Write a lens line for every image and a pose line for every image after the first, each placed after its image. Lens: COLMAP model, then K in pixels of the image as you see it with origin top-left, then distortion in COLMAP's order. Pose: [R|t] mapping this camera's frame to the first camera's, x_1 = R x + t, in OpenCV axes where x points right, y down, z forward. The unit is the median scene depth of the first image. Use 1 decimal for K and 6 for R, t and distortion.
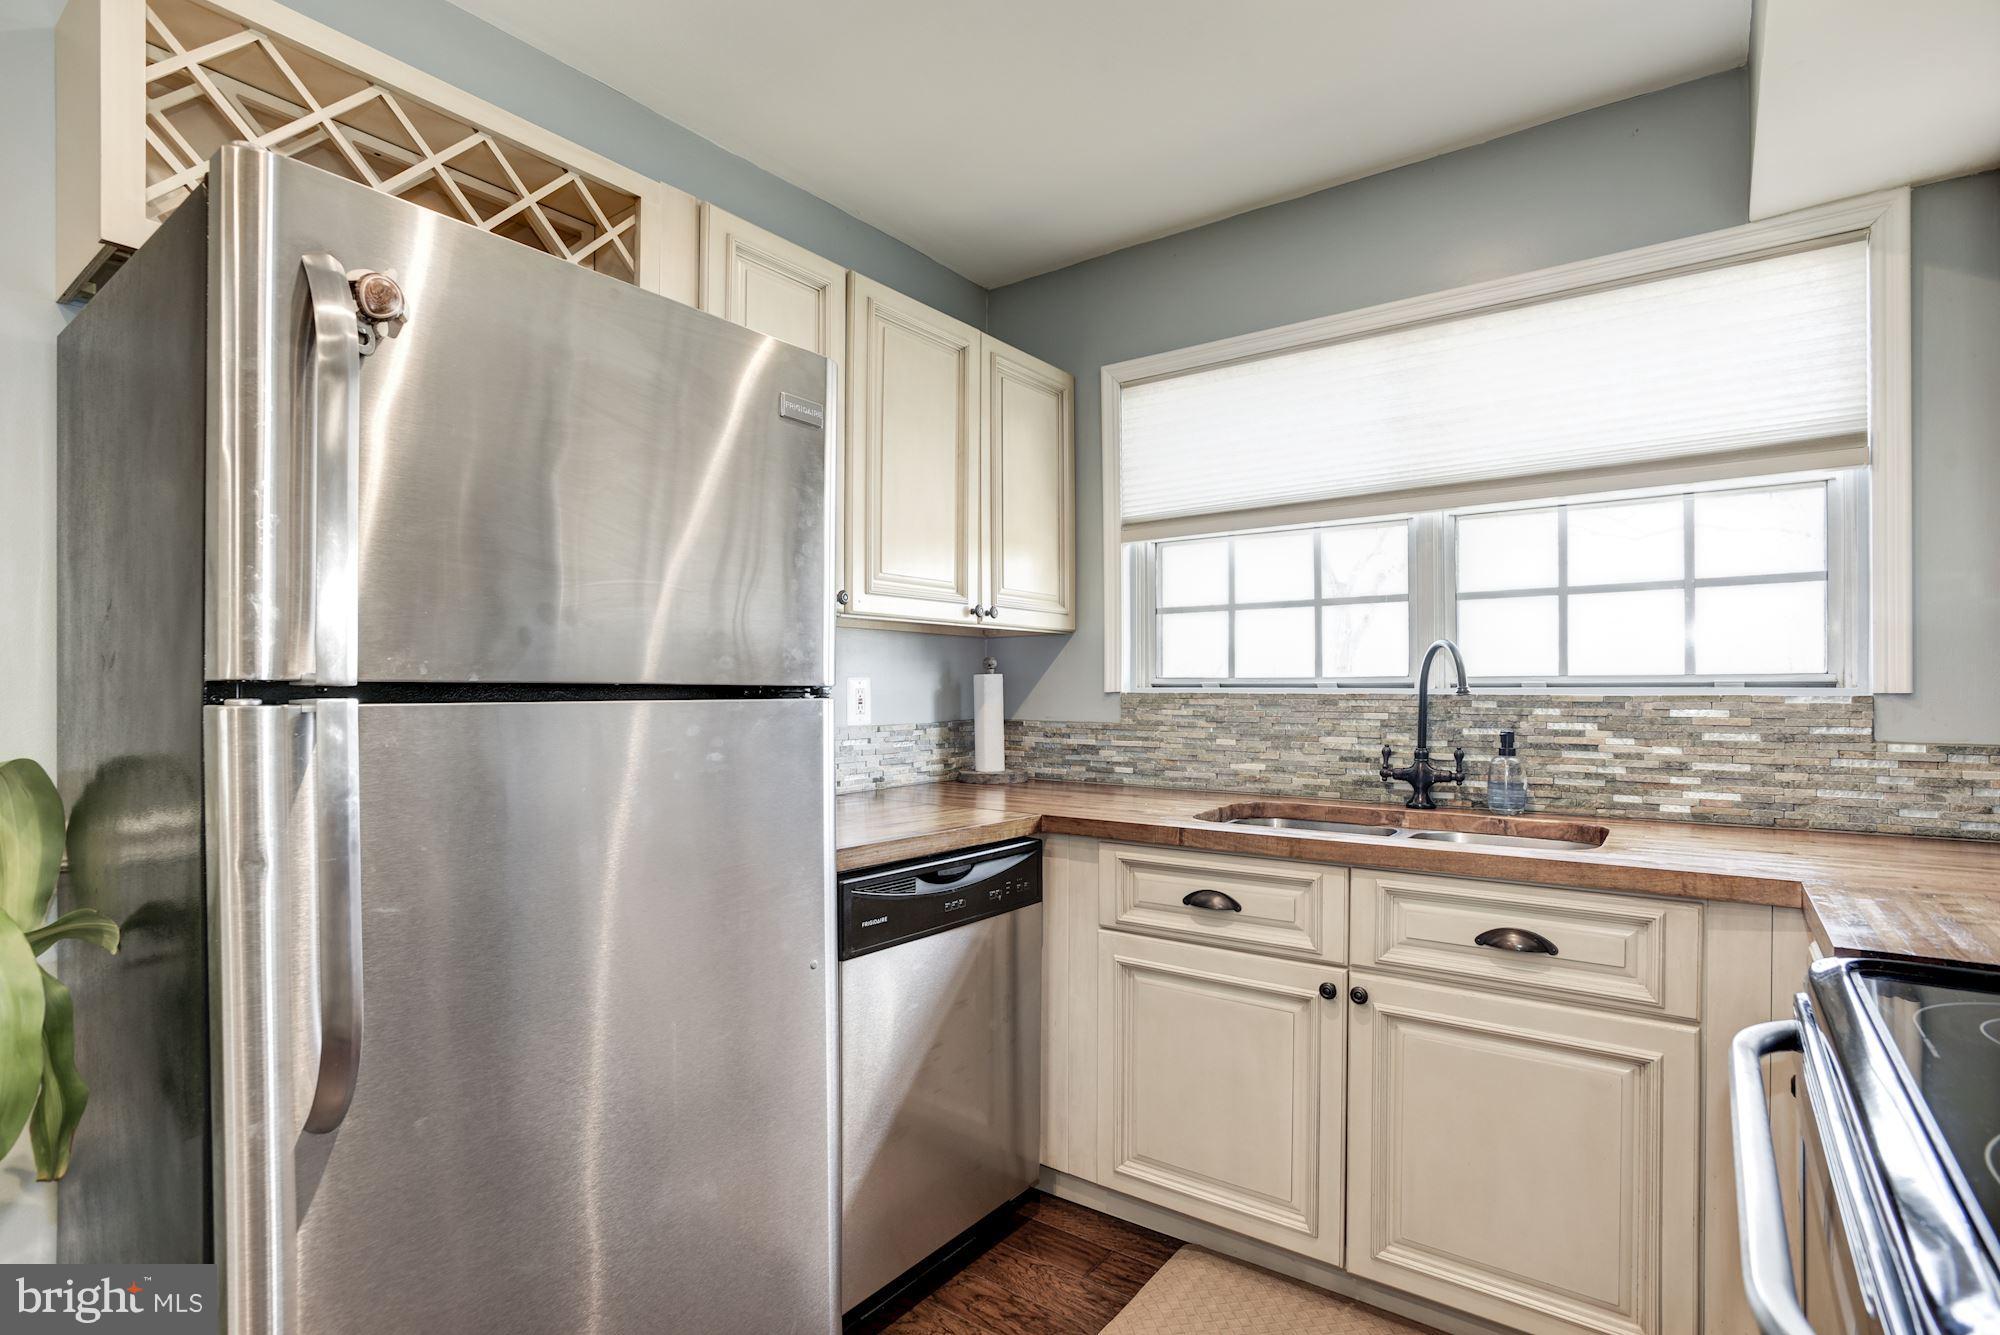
lens RADIAL K [[966.0, 0, 1016.3], [0, 966.0, 696.5], [0, 0, 1]] dist [-0.039221, 0.016297]
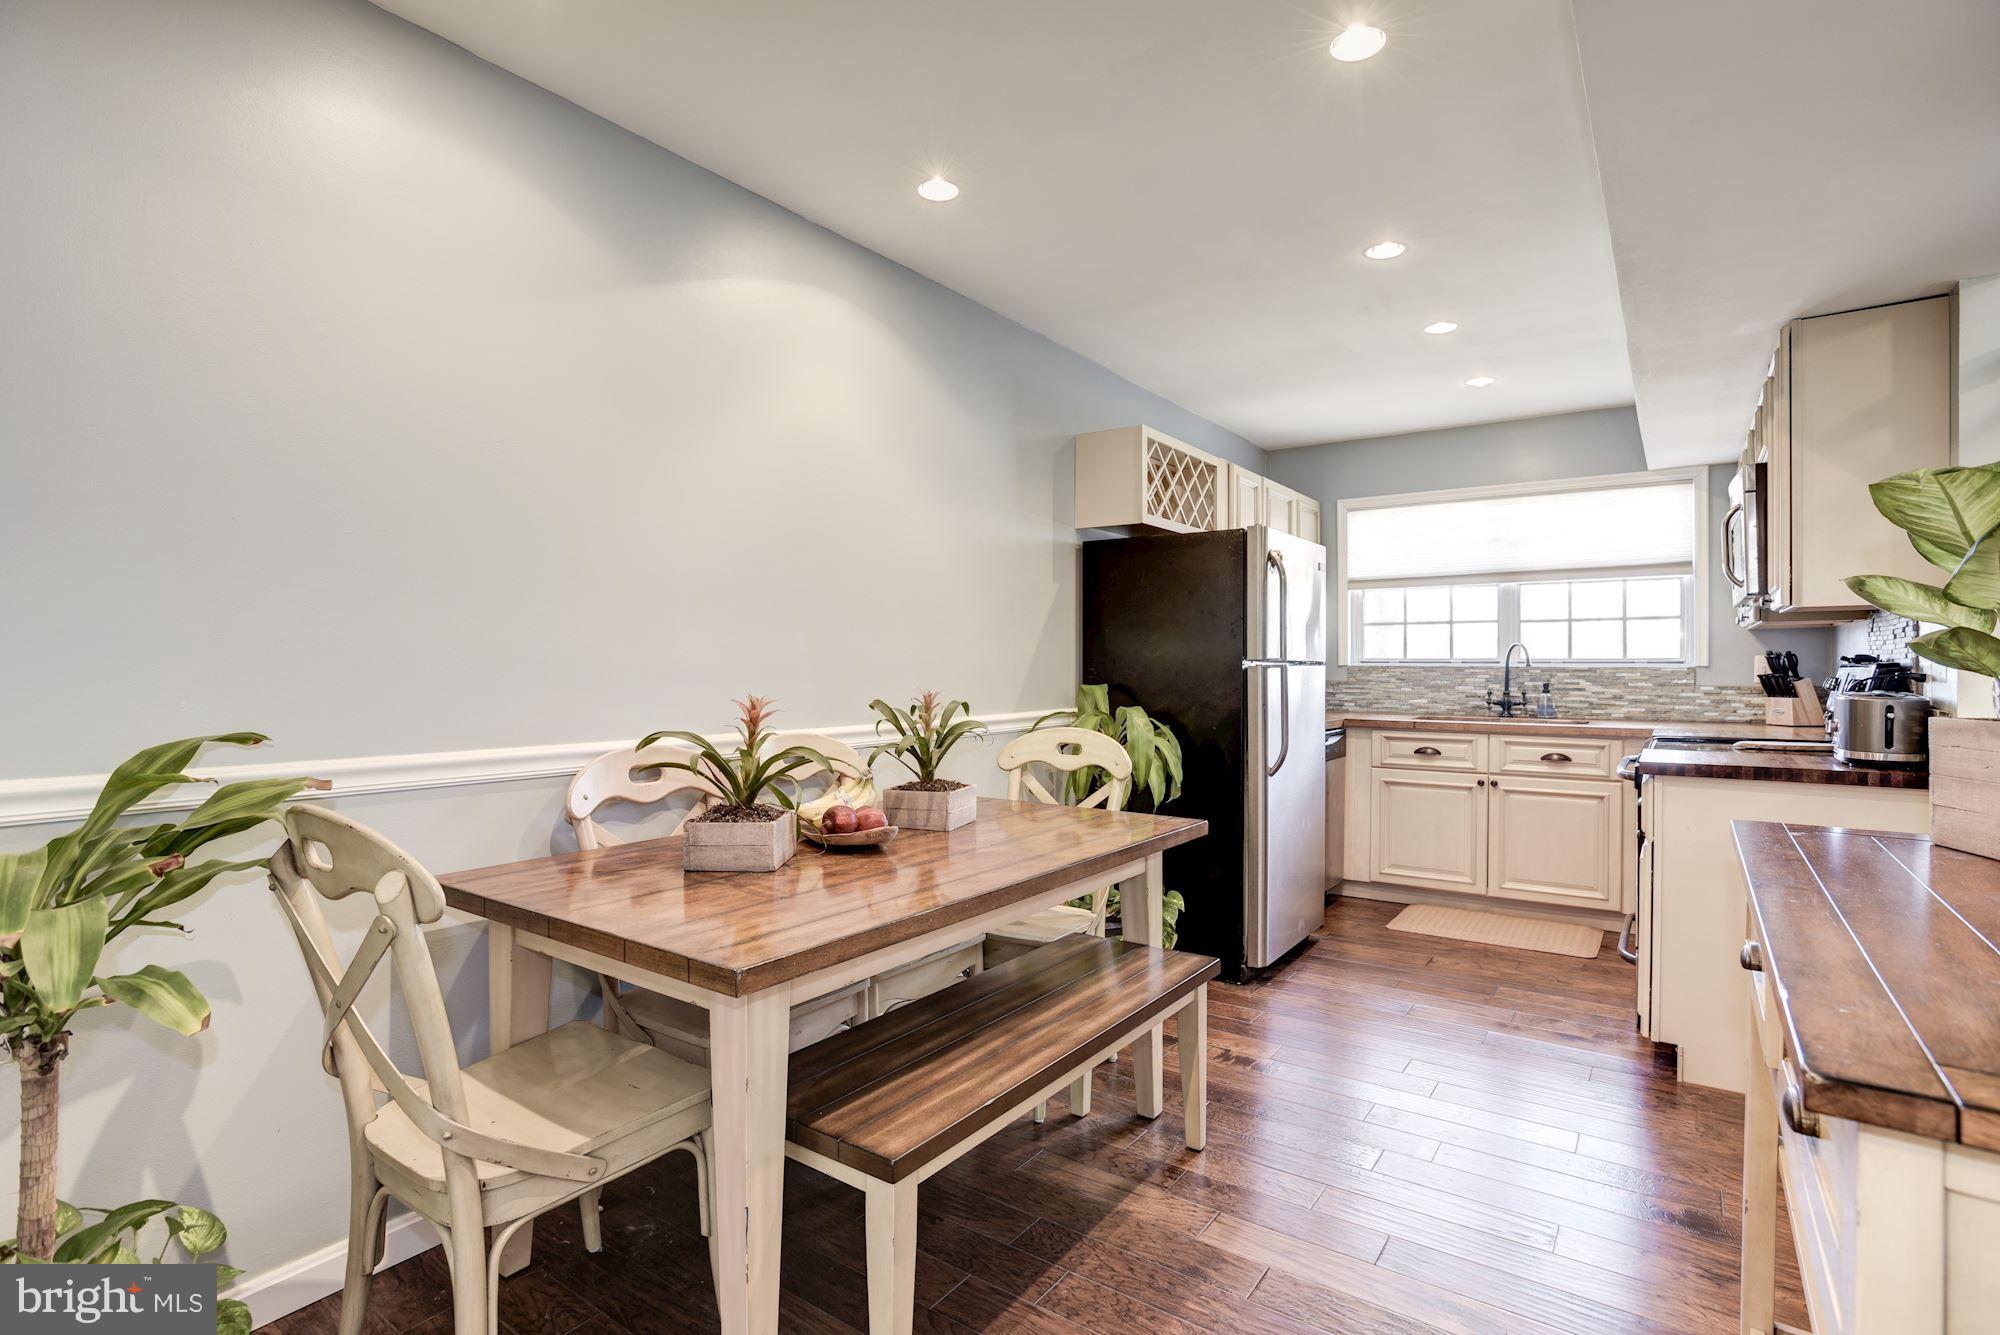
lens RADIAL K [[966.0, 0, 1019.8], [0, 966.0, 672.1], [0, 0, 1]] dist [-0.039221, 0.016297]
pose [[0.999741, 0.003989, 0.022385, -0.824868], [-0.003931, 0.999989, -0.002631, 0.022866], [-0.022395, 0.002543, 0.999746, -1.302466]]
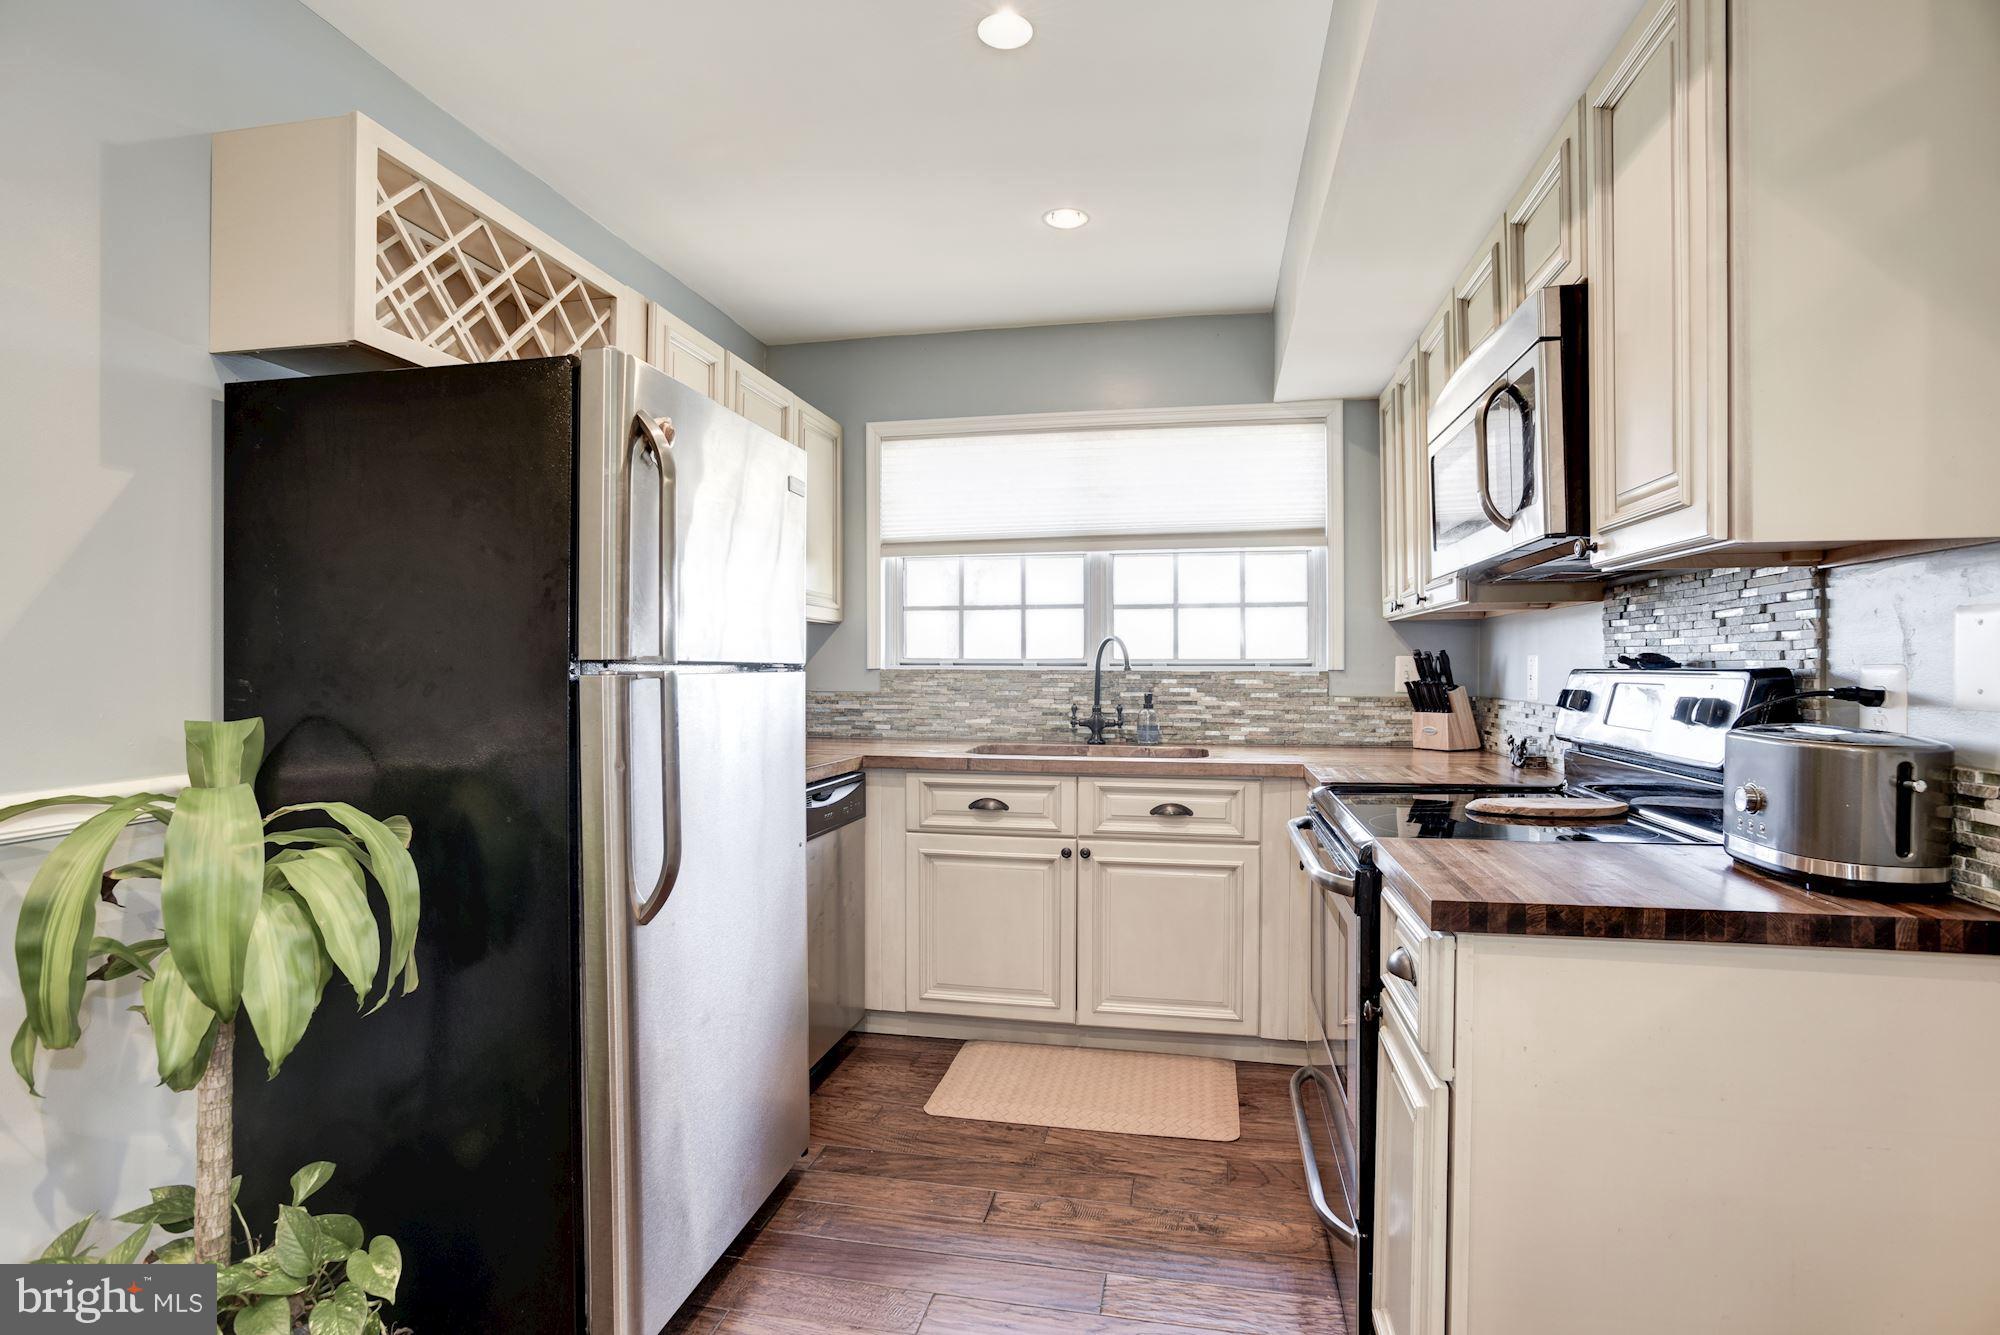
lens RADIAL K [[966.0, 0, 1024.5], [0, 966.0, 671.1], [0, 0, 1]] dist [-0.039221, 0.016297]
pose [[0.902360, 0.001778, 0.430980, -0.386331], [-0.000022, 0.999992, -0.004079, 0.005340], [-0.430984, 0.003672, 0.902352, -0.387465]]
